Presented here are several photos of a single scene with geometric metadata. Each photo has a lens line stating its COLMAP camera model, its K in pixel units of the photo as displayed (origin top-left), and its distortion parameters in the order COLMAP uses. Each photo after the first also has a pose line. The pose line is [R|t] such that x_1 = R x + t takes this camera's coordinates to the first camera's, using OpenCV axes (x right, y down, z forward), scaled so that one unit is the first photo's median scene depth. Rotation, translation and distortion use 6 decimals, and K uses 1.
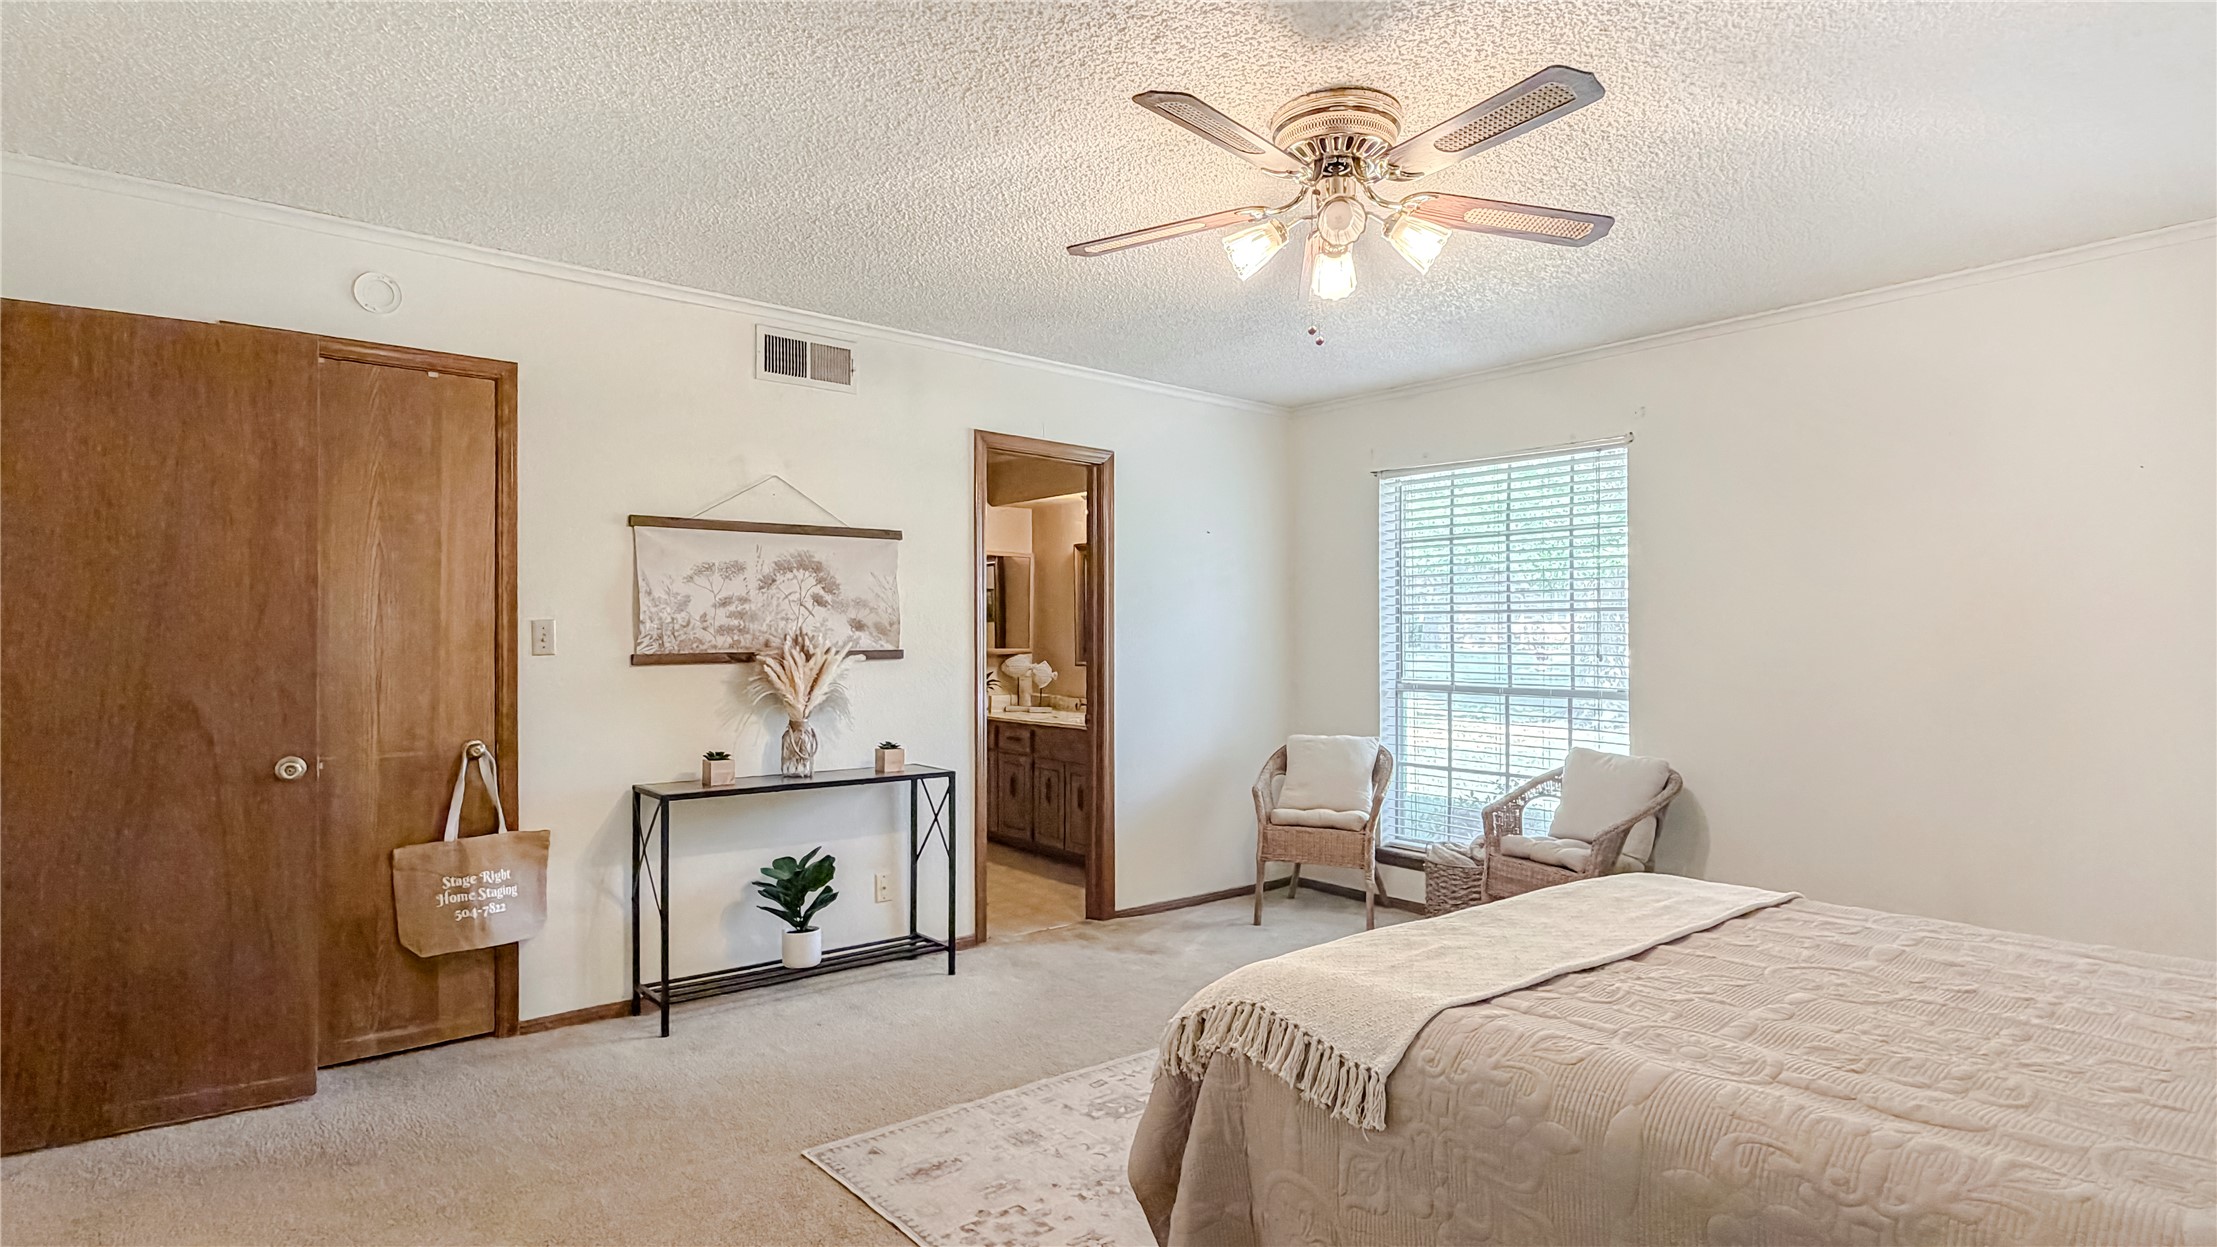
lens RADIAL K [[1152.4, 0, 1103.4], [0, 1152.4, 645.7], [0, 0, 1]] dist [-0.002033, -0.000210]
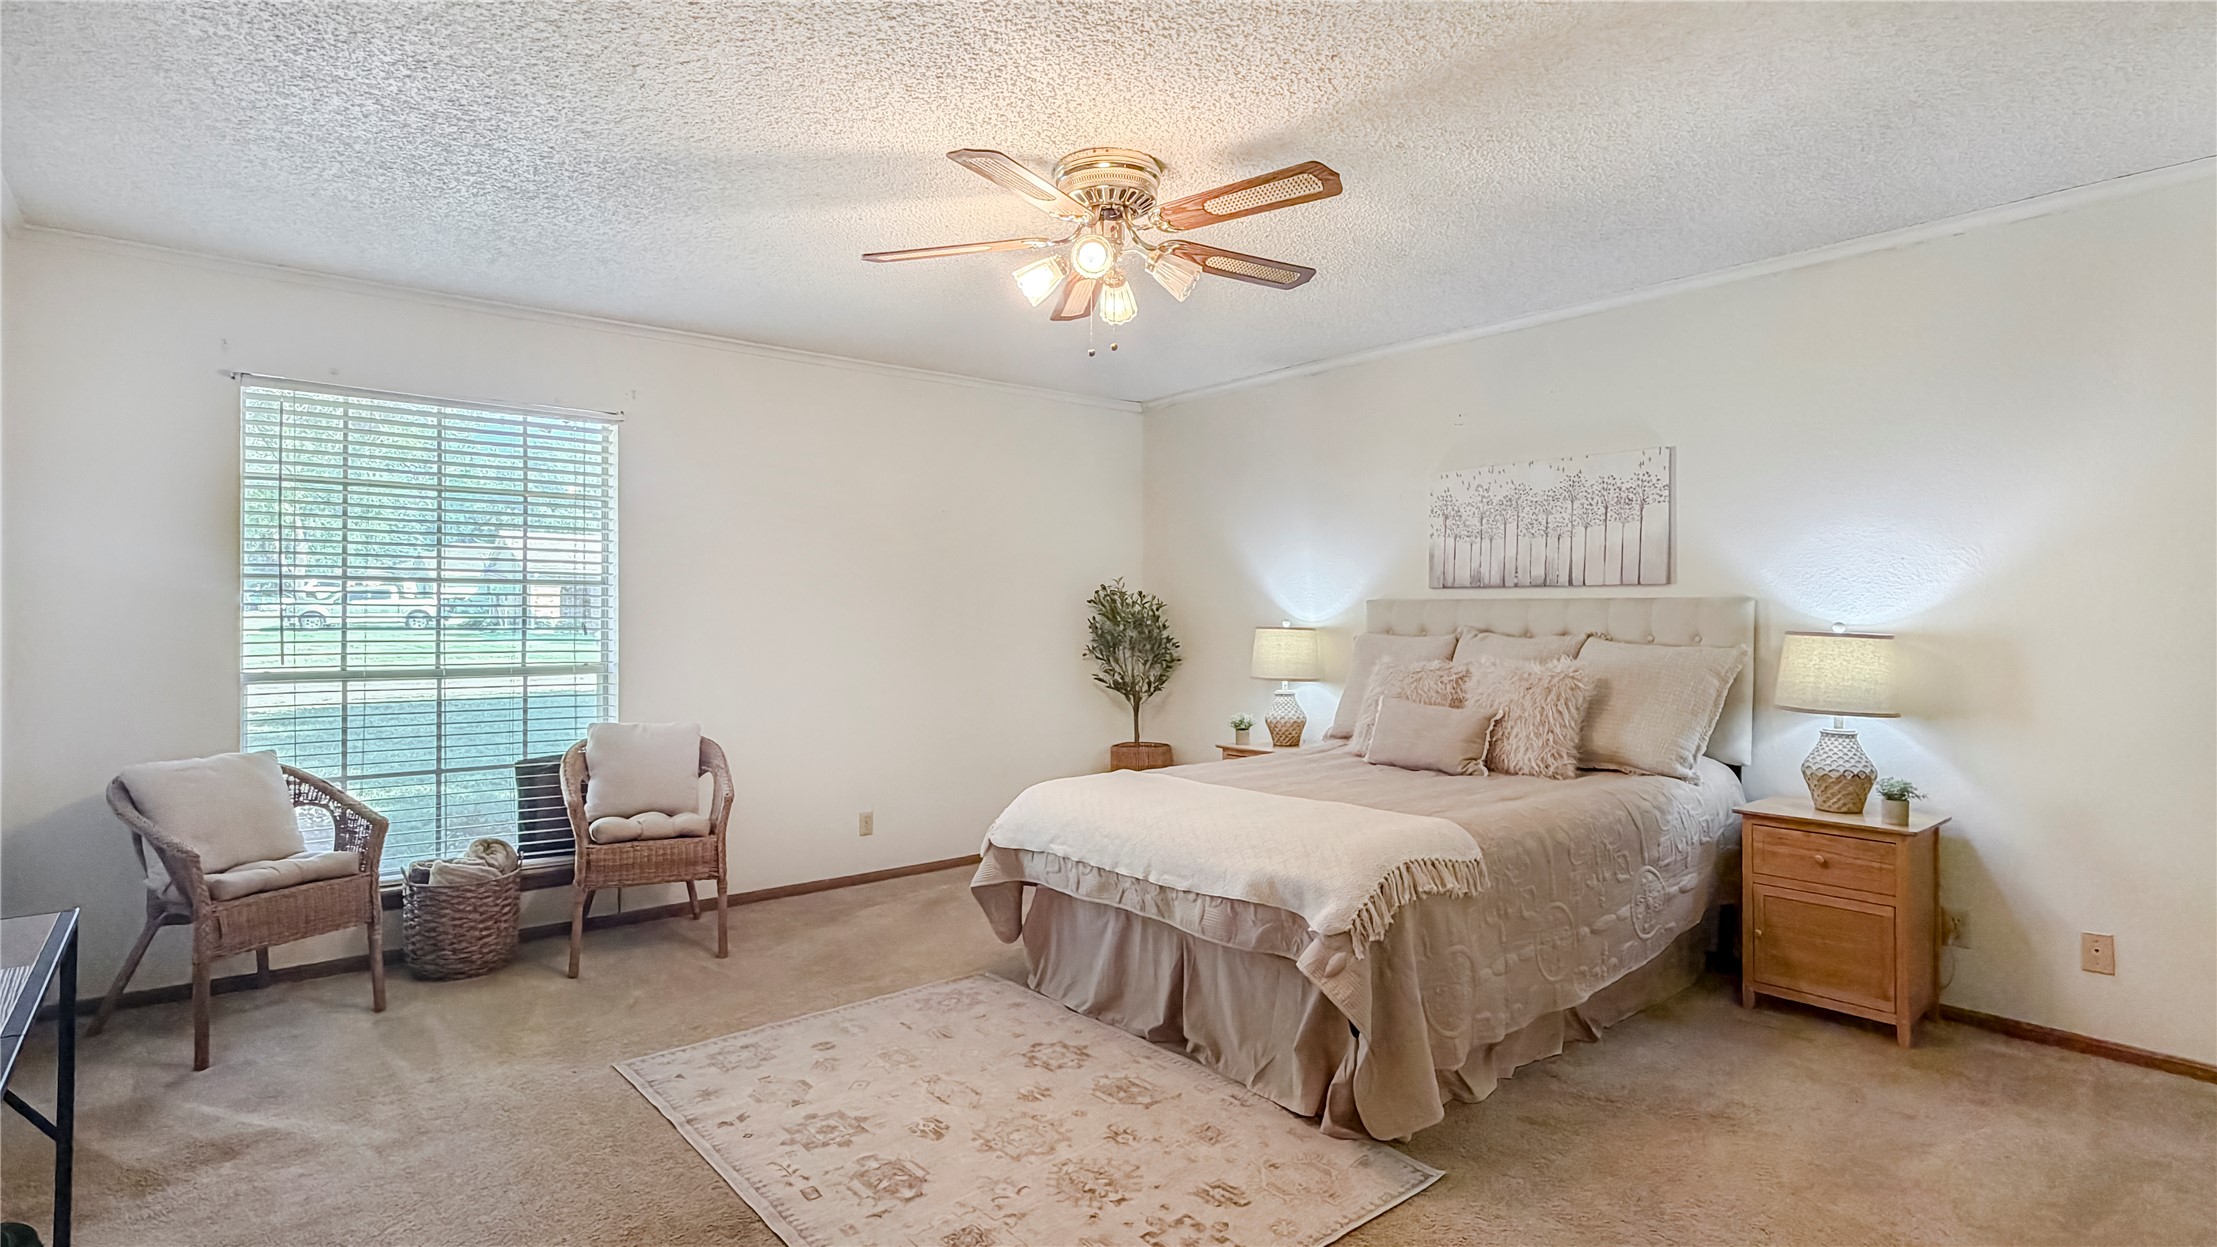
lens RADIAL K [[1085.2, 0, 1108.5], [0, 1085.2, 623.5], [0, 0, 1]] dist [0.000644, -0.000194]
pose [[-0.001994, -0.010069, 0.999947, -0.547718], [0.004908, 0.999937, 0.010078, -0.003841], [-0.999986, 0.004927, -0.001945, 0.608016]]
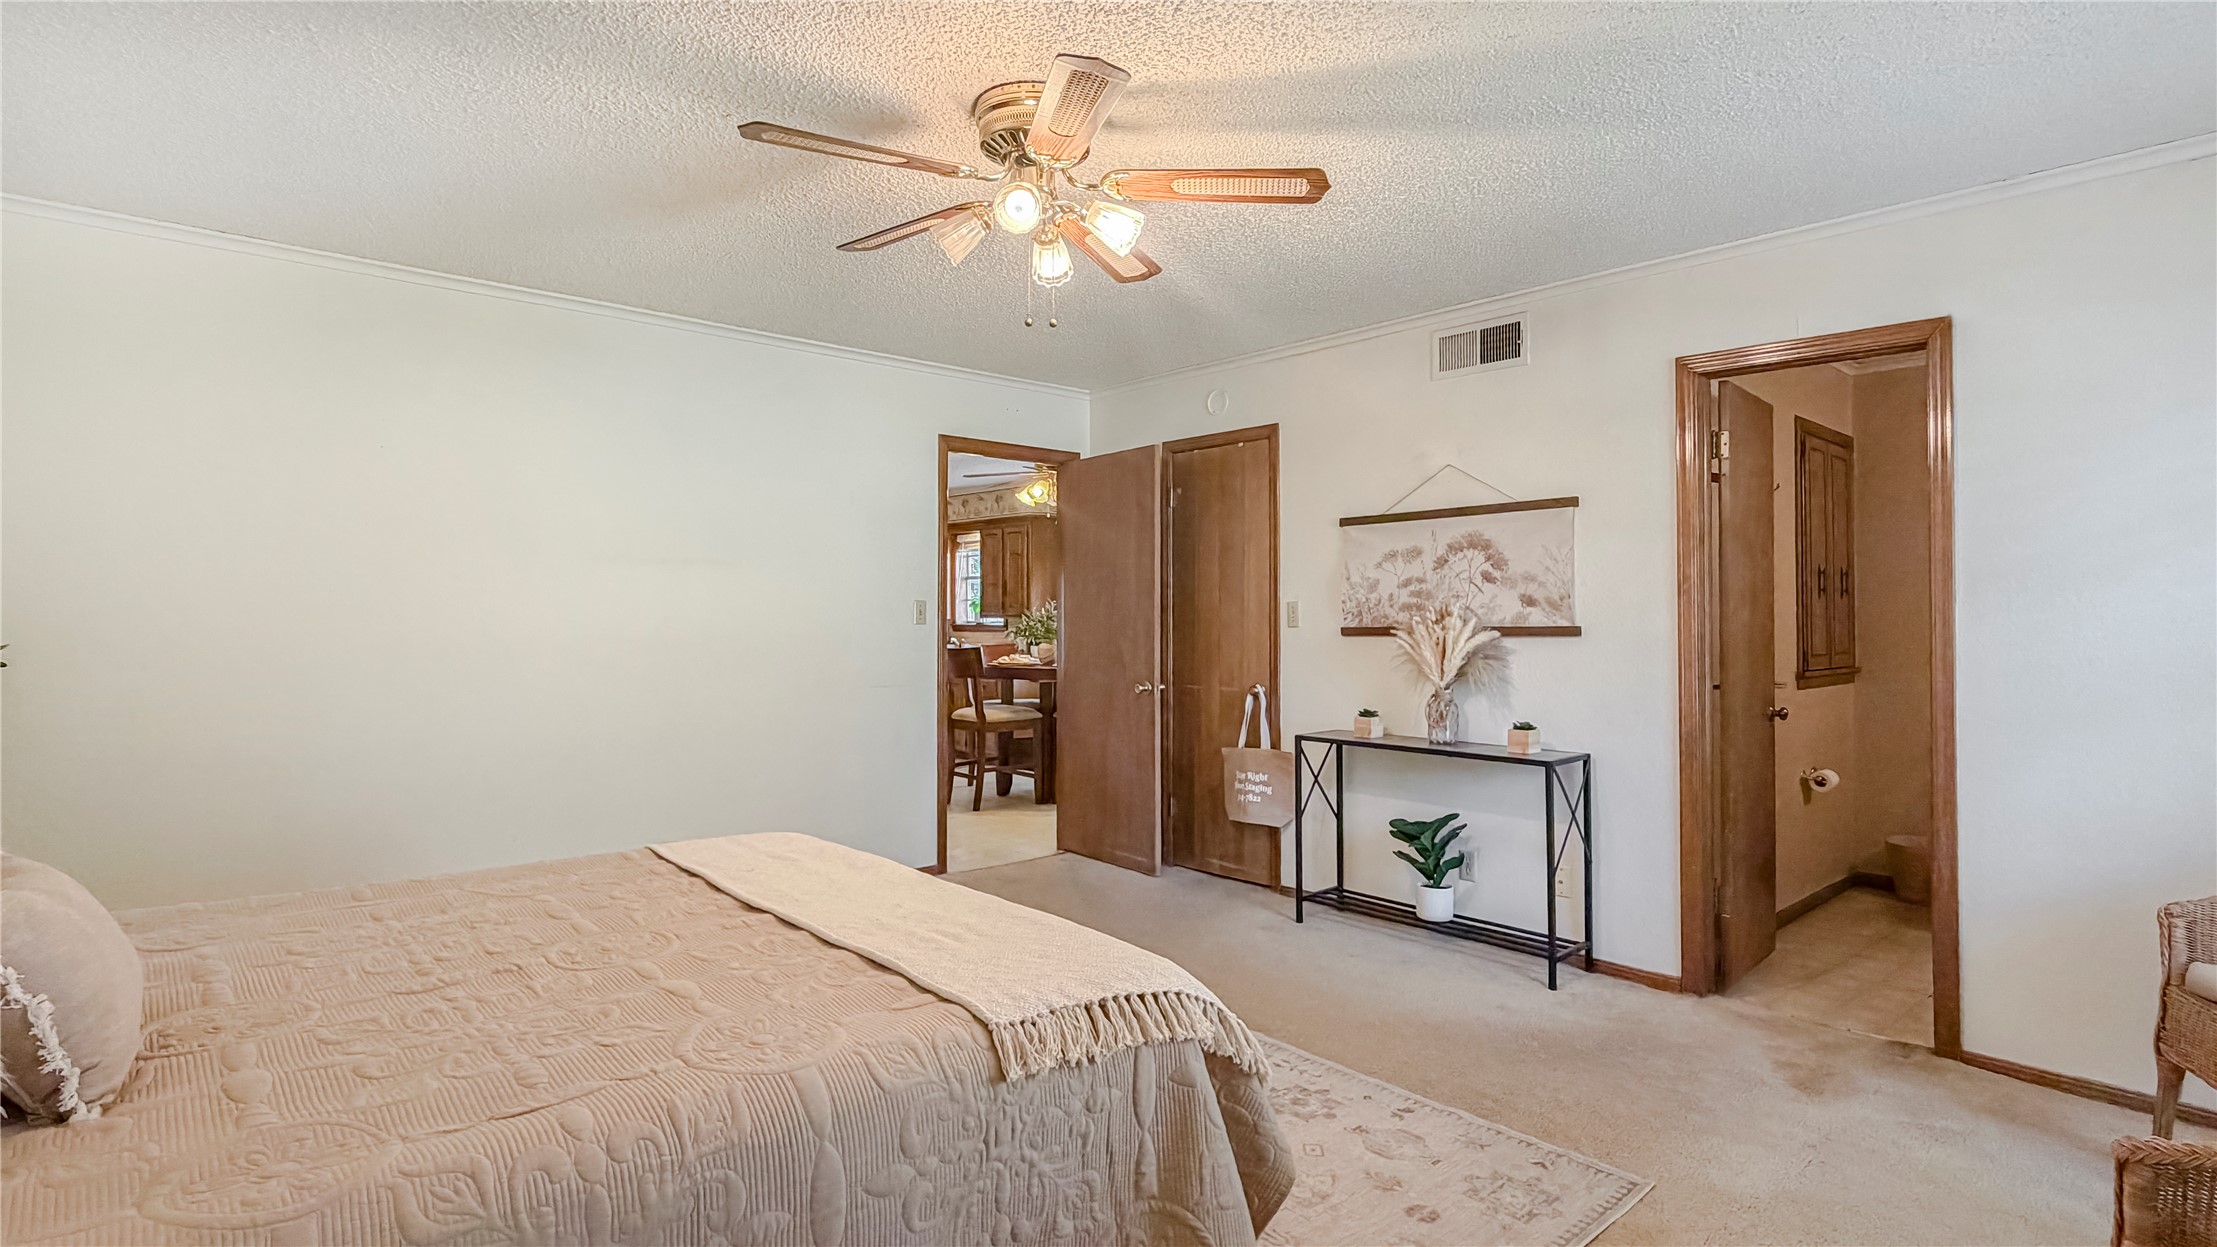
lens RADIAL K [[1085.2, 0, 1108.5], [0, 1085.2, 623.5], [0, 0, 1]] dist [0.000644, -0.000194]
pose [[0.040264, -0.000196, -0.999189, 0.706303], [-0.010754, 0.999942, -0.000629, 0.006089], [0.999131, 0.010771, 0.040259, 0.625652]]
